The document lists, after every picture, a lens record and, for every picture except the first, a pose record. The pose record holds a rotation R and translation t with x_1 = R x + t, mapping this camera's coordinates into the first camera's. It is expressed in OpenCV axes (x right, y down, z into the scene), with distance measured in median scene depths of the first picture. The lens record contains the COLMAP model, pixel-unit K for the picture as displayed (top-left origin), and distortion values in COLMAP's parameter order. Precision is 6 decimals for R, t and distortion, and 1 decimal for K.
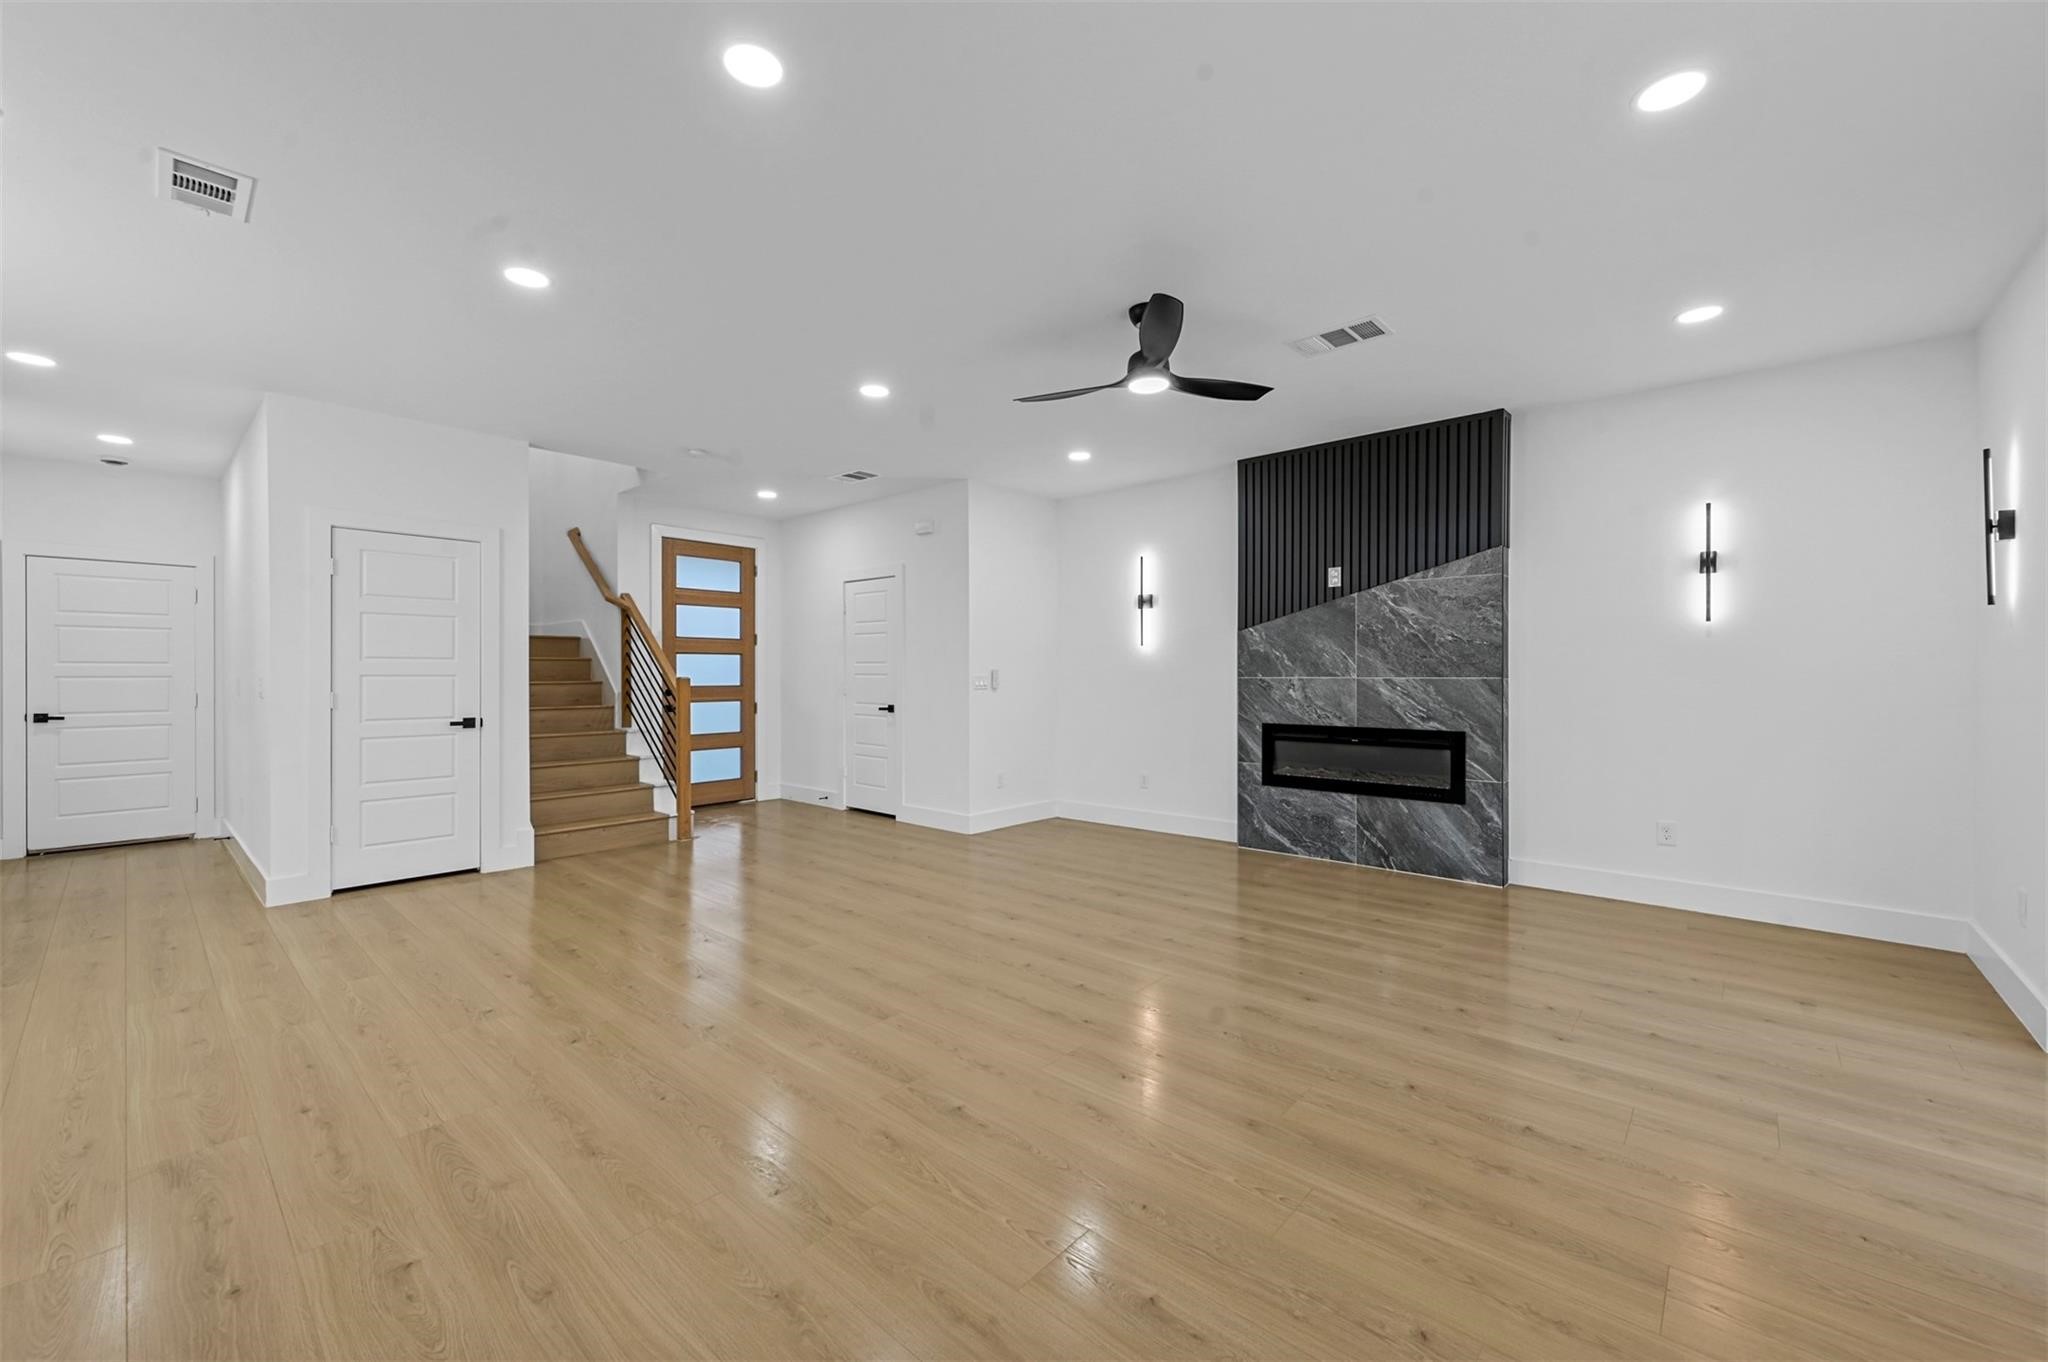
lens RADIAL K [[810.4, 0, 1024.4], [0, 810.4, 686.9], [0, 0, 1]] dist [0.000483, 0.000397]
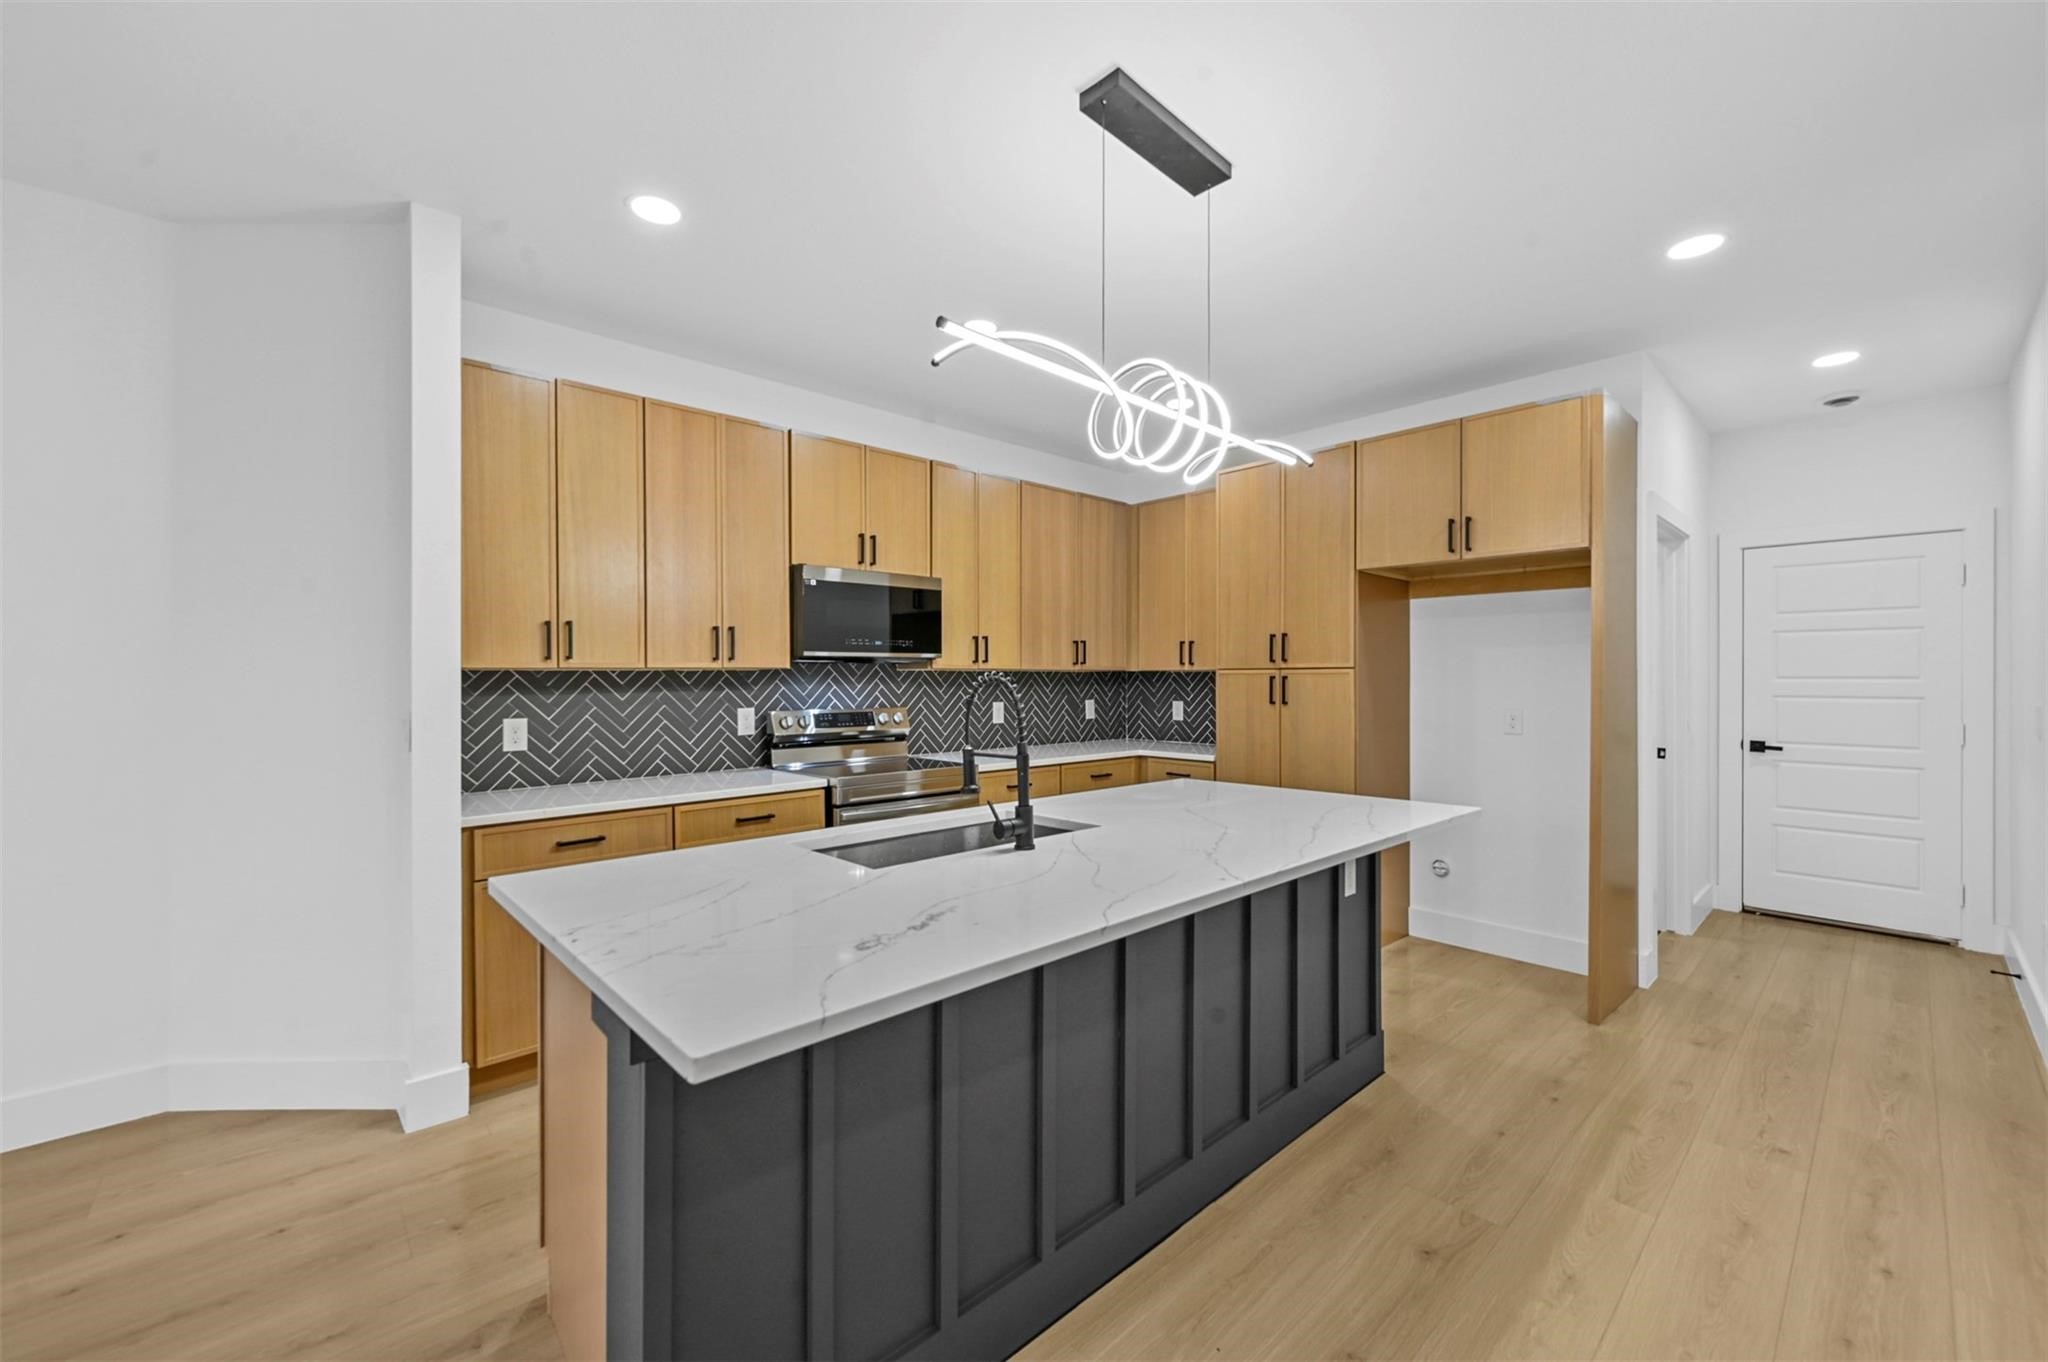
lens RADIAL K [[810.4, 0, 1018.3], [0, 810.4, 681.7], [0, 0, 1]] dist [0.000483, 0.000397]
pose [[-0.105045, 0.003874, -0.994460, -0.345806], [-0.016174, 0.999853, 0.005604, -0.022987], [0.994336, 0.016673, -0.104967, 0.375988]]
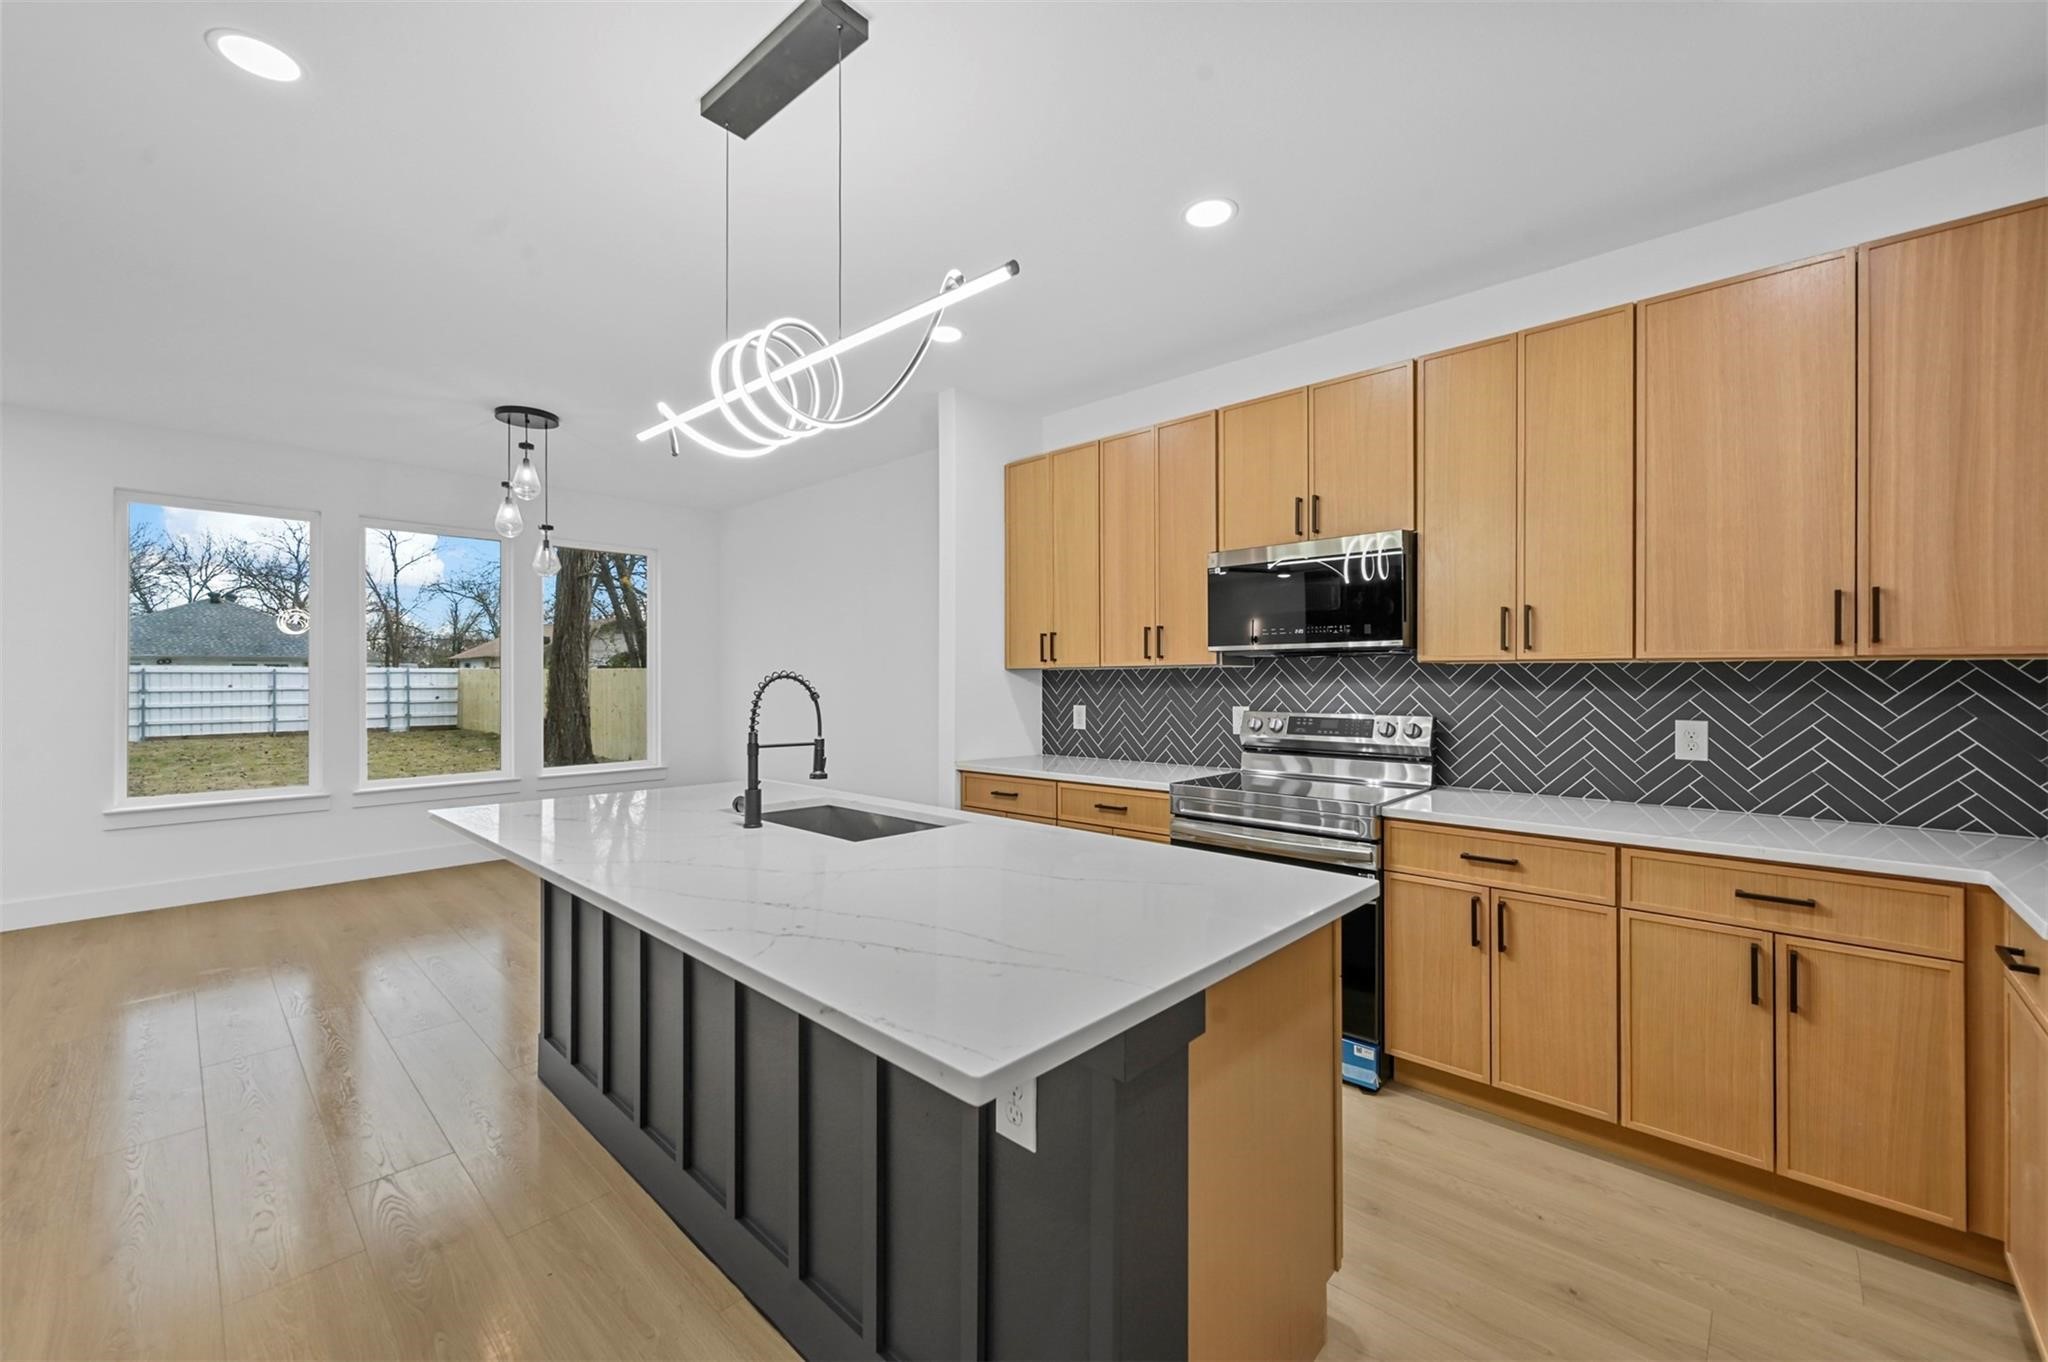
lens RADIAL K [[810.4, 0, 1018.6], [0, 810.4, 671.7], [0, 0, 1]] dist [0.000483, 0.000397]
pose [[-0.999582, 0.002499, 0.028799, -0.902546], [0.002911, 0.999894, 0.014279, -0.032333], [-0.028760, 0.014357, -0.999483, 0.784334]]
